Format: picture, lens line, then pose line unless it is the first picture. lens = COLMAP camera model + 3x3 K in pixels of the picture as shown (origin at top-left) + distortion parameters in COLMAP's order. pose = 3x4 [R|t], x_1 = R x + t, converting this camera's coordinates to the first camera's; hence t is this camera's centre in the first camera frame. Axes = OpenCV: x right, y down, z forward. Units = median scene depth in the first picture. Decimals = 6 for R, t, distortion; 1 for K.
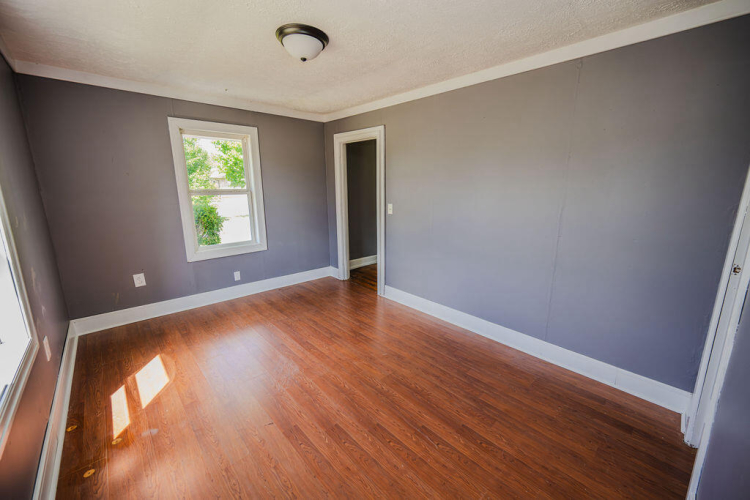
lens RADIAL K [[294.1, 0, 375.1], [0, 294.1, 248.3], [0, 0, 1]] dist [-0.002865, 0.000526]
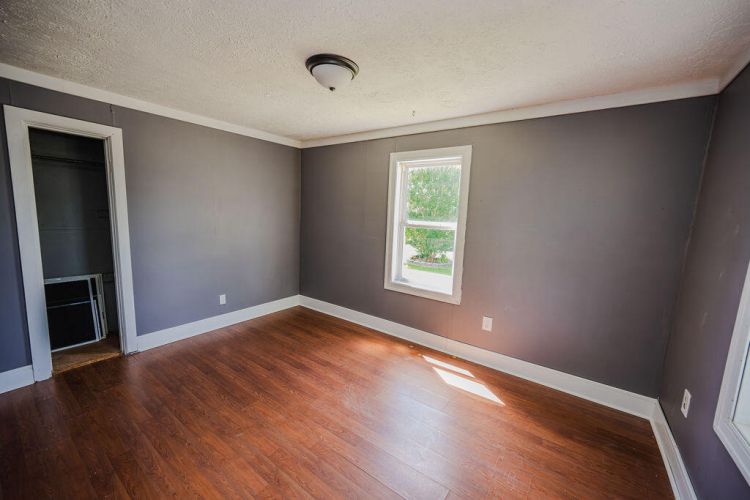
lens RADIAL K [[294.1, 0, 377.7], [0, 294.1, 256.5], [0, 0, 1]] dist [-0.002865, 0.000526]
pose [[-0.980068, -0.017534, -0.197889, -0.183764], [-0.083185, 0.940791, 0.328623, -0.401592], [0.180410, 0.338534, -0.923497, 1.892867]]
